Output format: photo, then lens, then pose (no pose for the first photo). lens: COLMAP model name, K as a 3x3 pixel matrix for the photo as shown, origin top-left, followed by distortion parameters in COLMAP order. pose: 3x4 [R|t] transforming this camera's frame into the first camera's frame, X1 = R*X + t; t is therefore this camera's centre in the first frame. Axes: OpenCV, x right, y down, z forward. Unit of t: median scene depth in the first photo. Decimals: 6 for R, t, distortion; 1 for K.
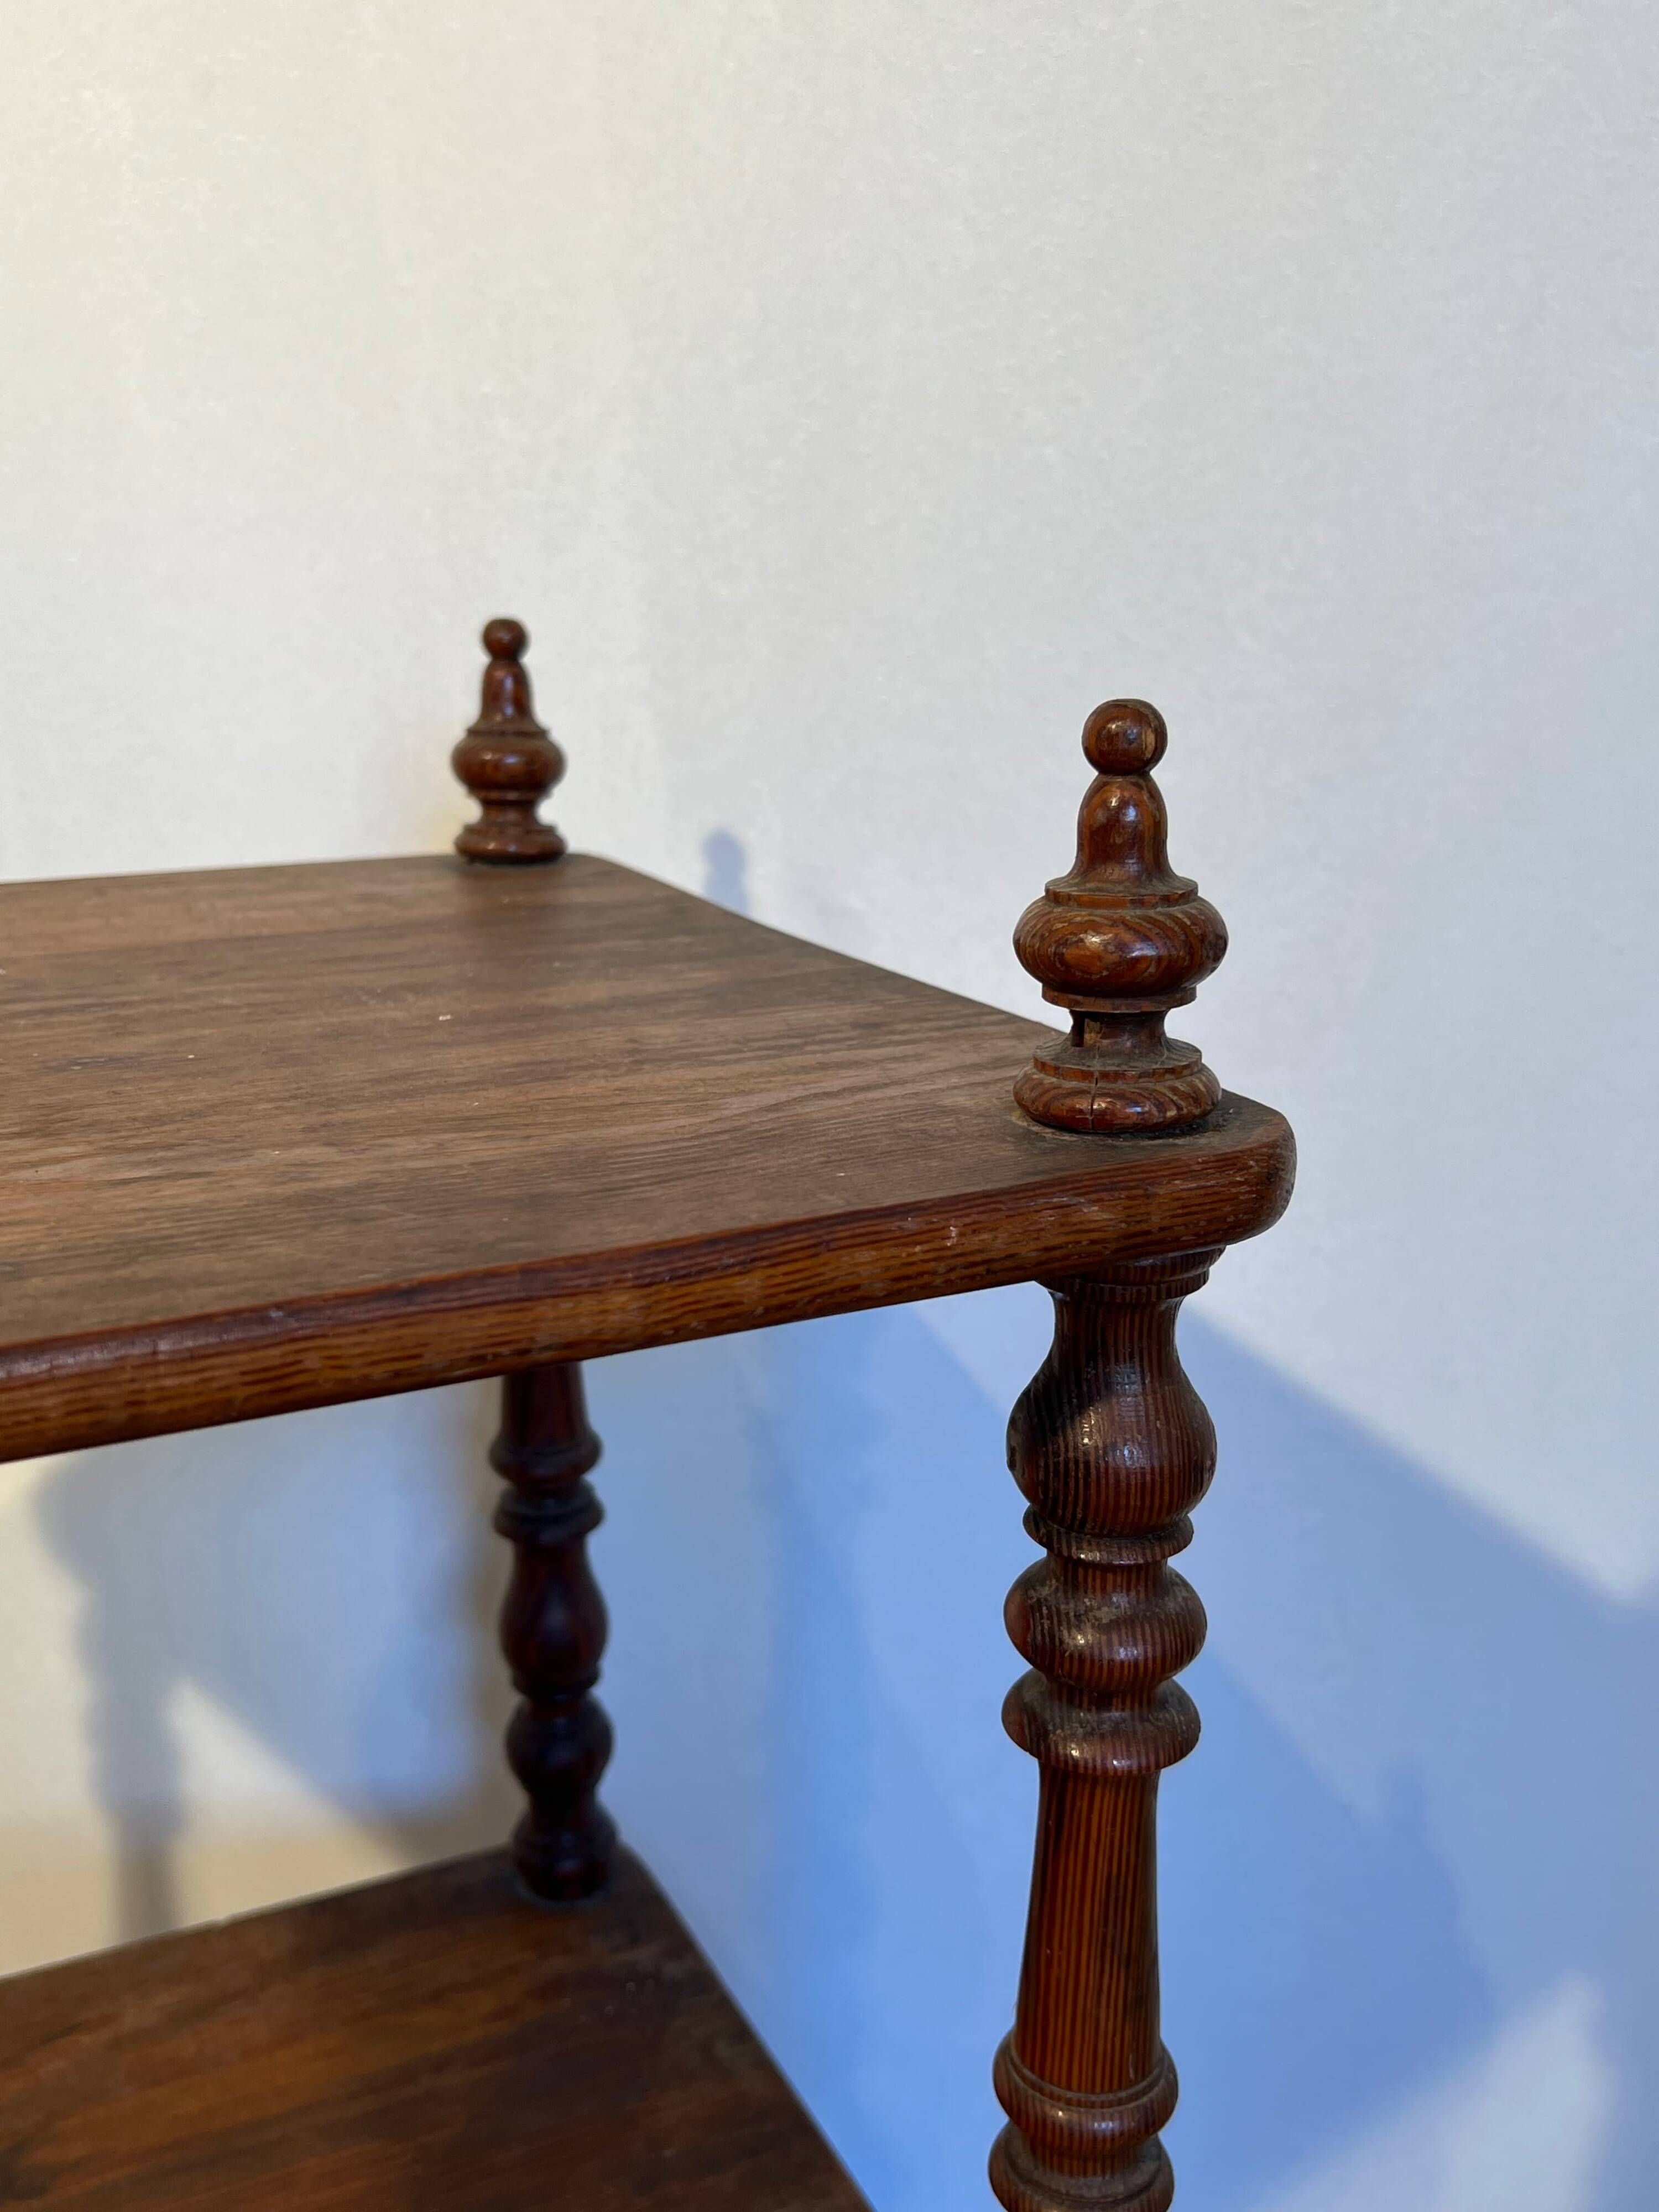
lens RADIAL K [[2148.8, 0, 861.1], [0, 2148.8, 1103.1], [0, 0, 1]] dist [0.008339, 0.000000]
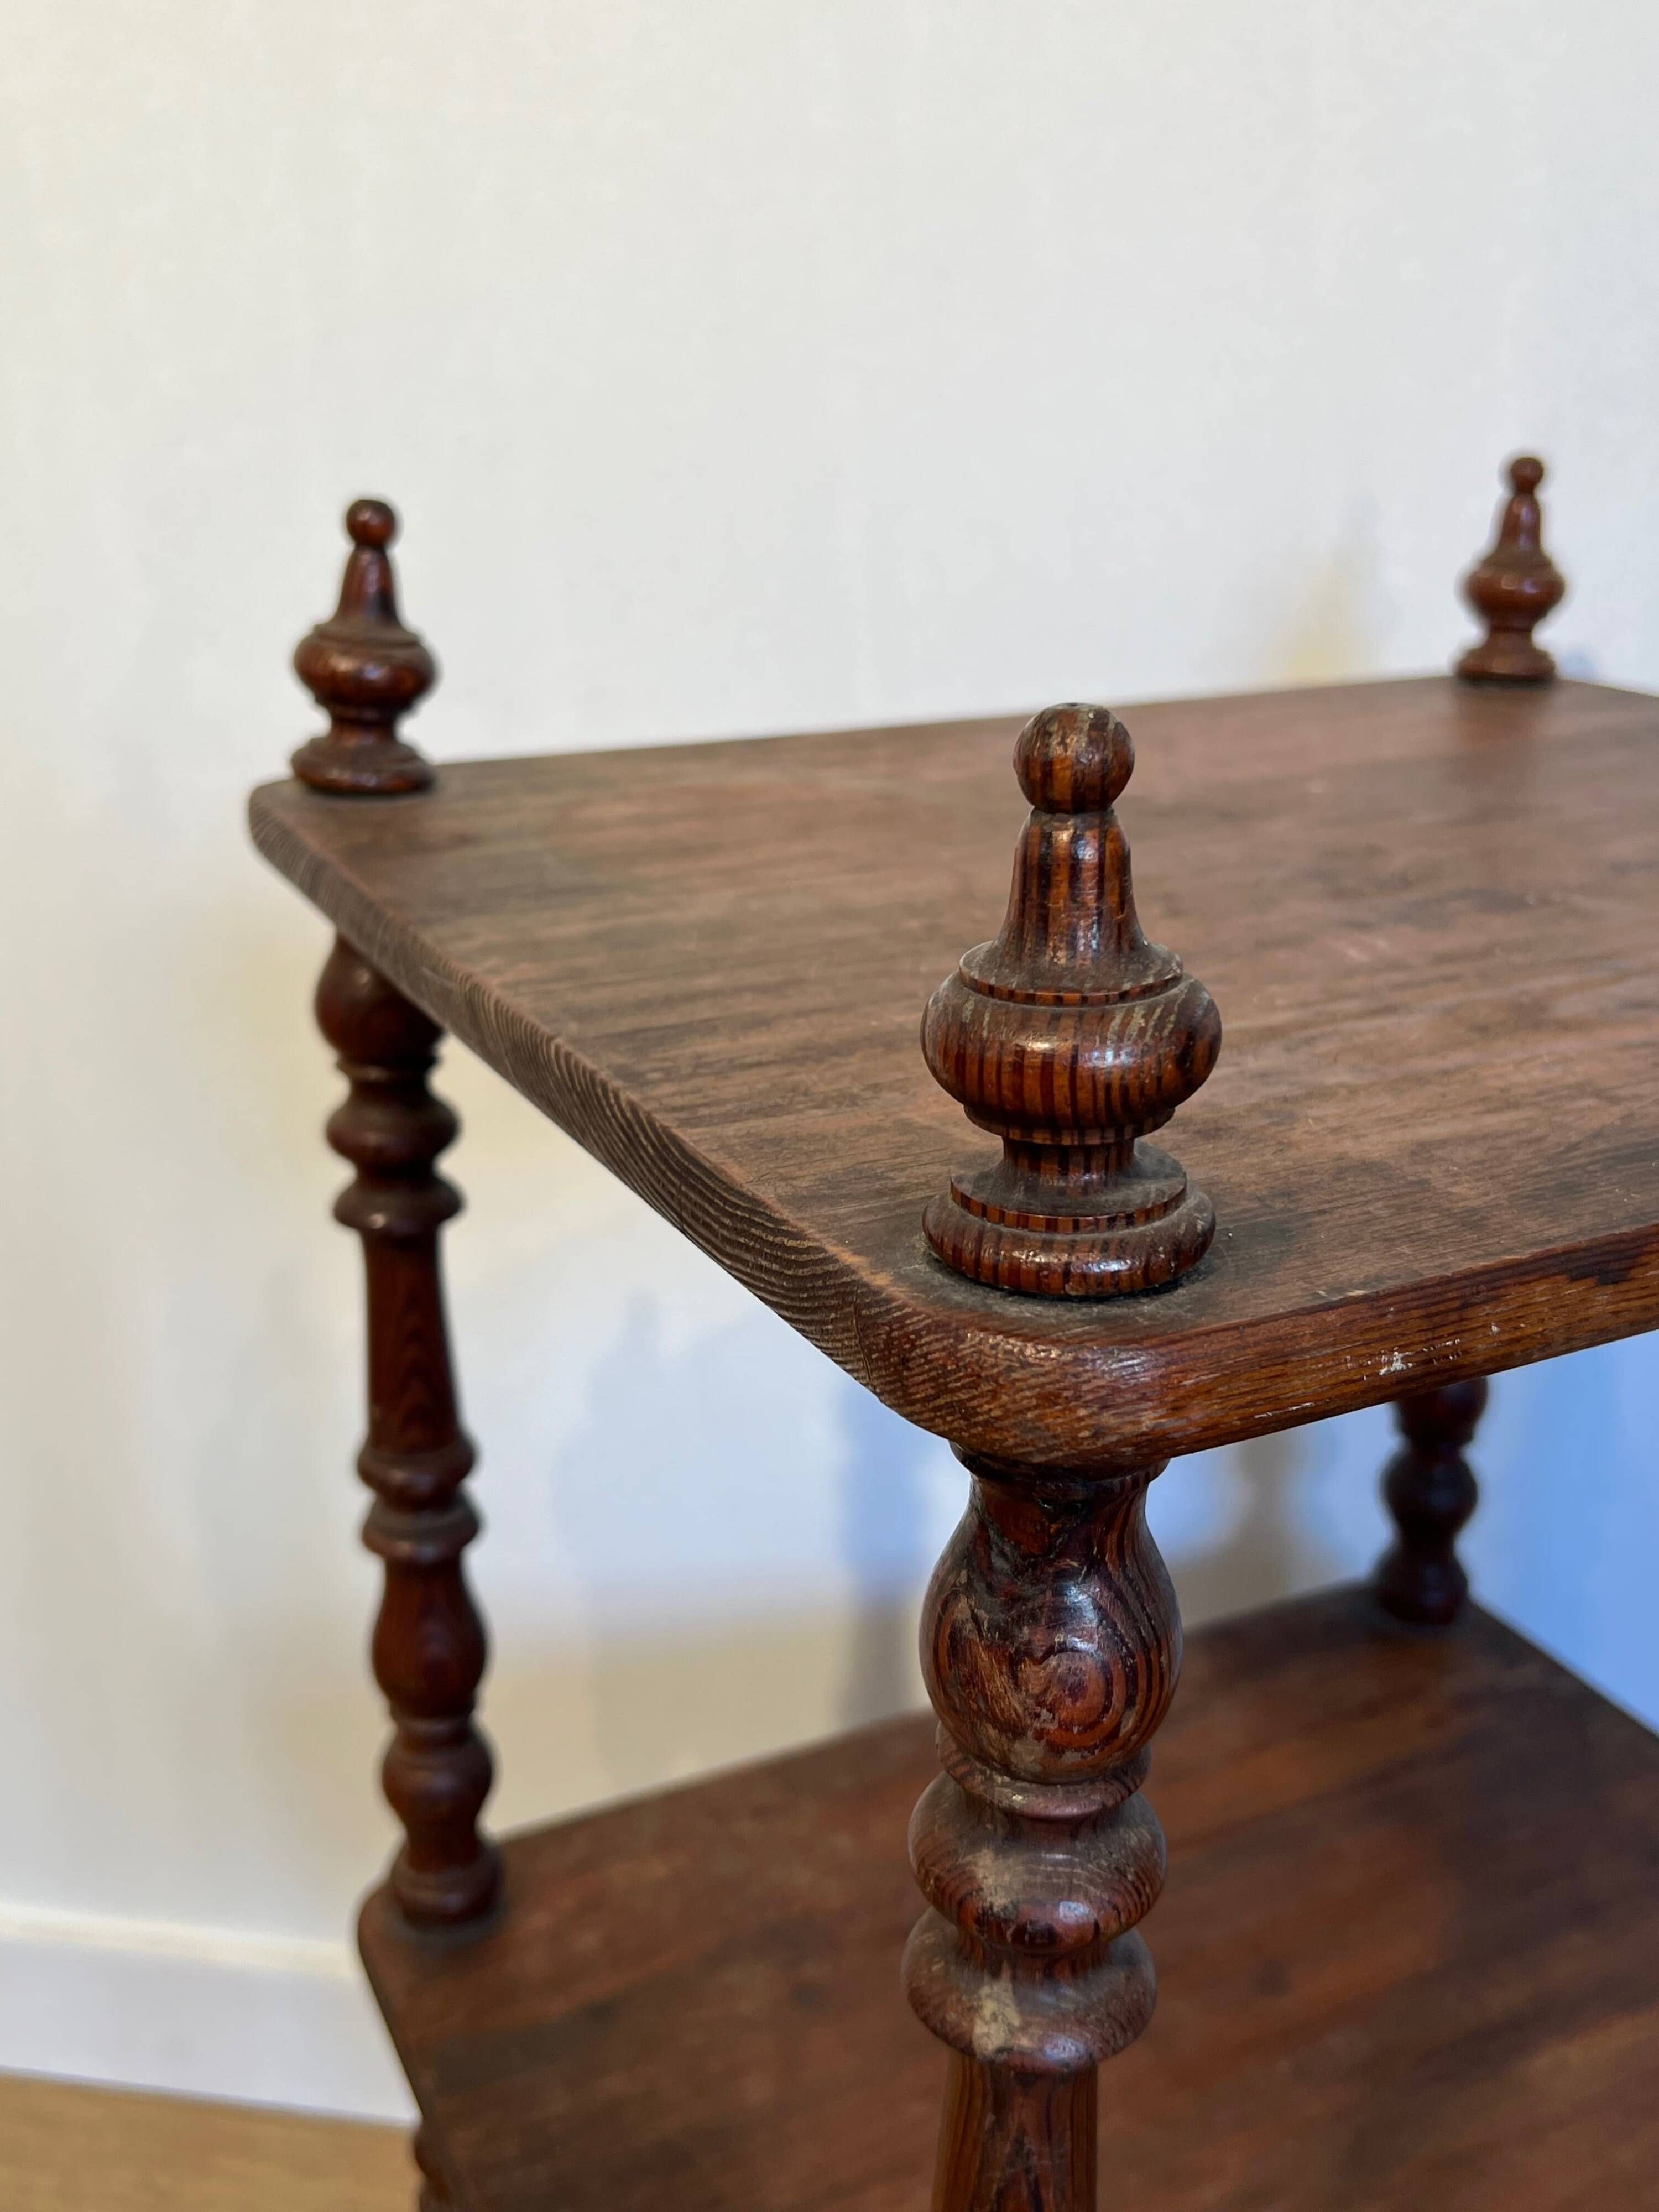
lens RADIAL K [[2148.8, 0, 808.6], [0, 2148.8, 1114.4], [0, 0, 1]] dist [0.008339, 0.000000]
pose [[0.999988, -0.003567, -0.003211, -0.515141], [0.003831, 0.996262, 0.086297, 0.008130], [0.002891, -0.086308, 0.996264, -0.096085]]
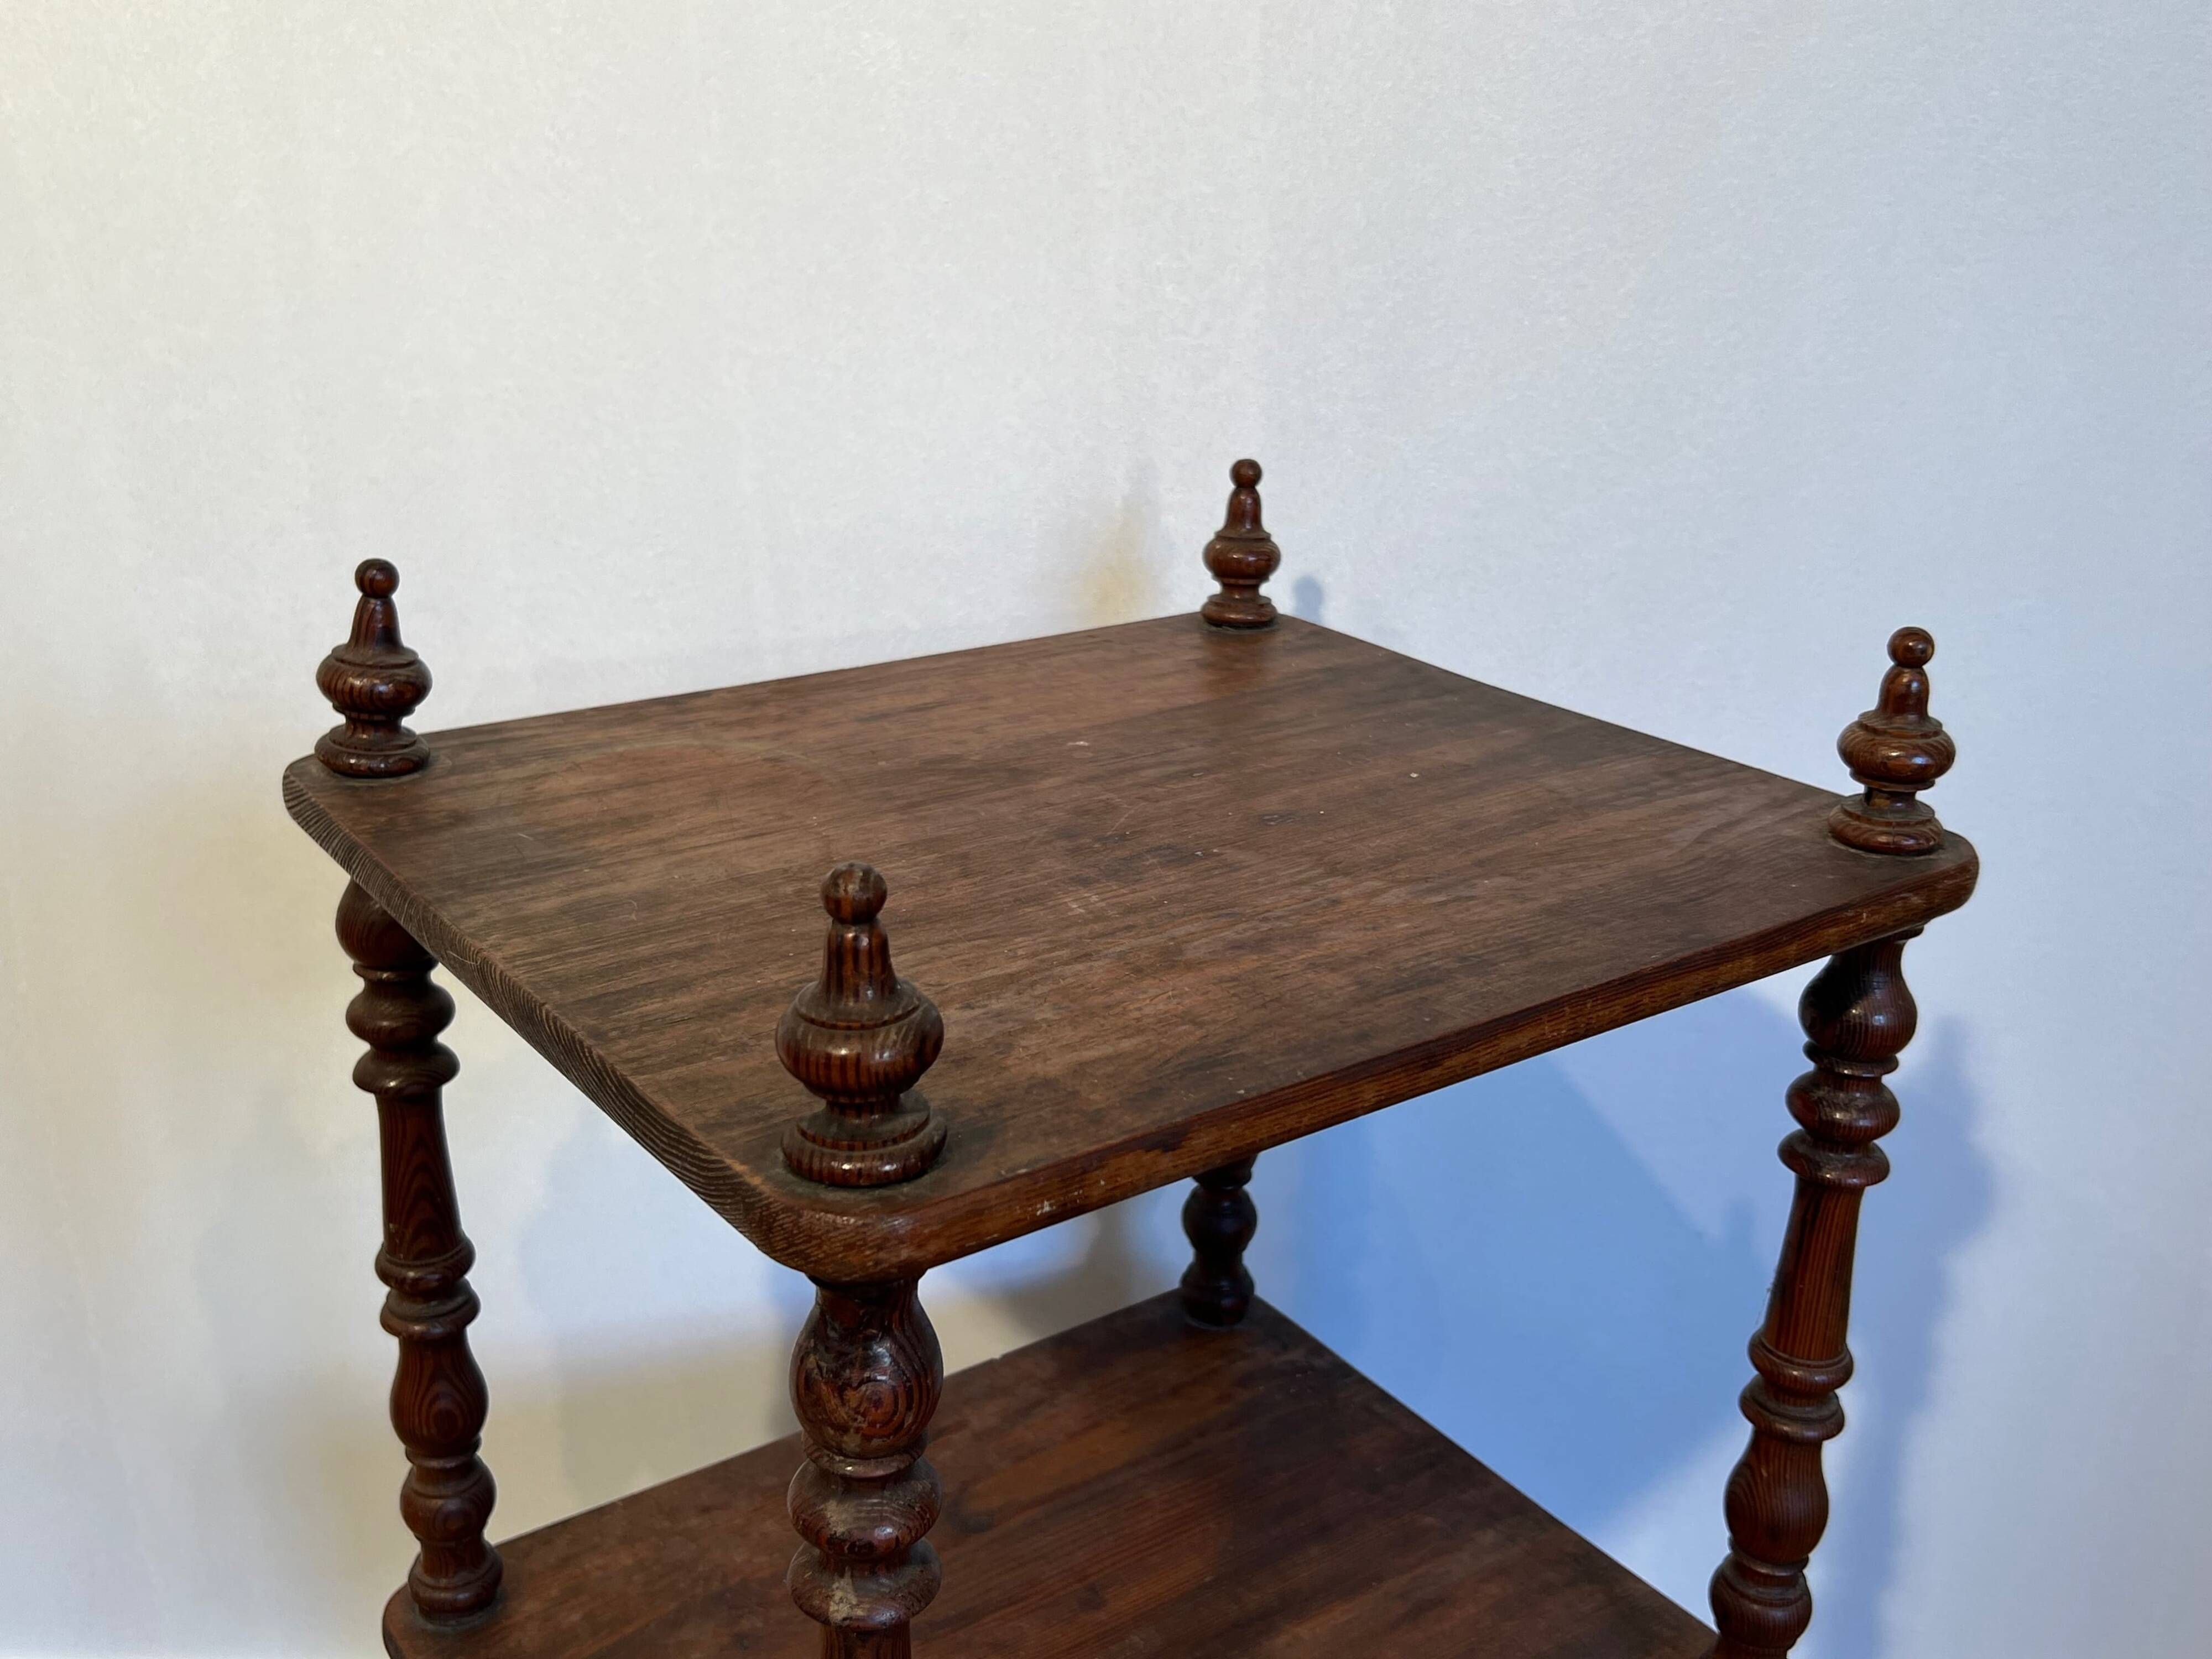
lens RADIAL K [[2148.8, 0, 1126.0], [0, 2148.8, 826.0], [0, 0, 1]] dist [0.008339, 0.000000]
pose [[0.983963, -0.034427, 0.175021, -0.502347], [0.018355, 0.995531, 0.092631, -0.113030], [-0.177428, -0.087933, 0.980198, -0.423222]]
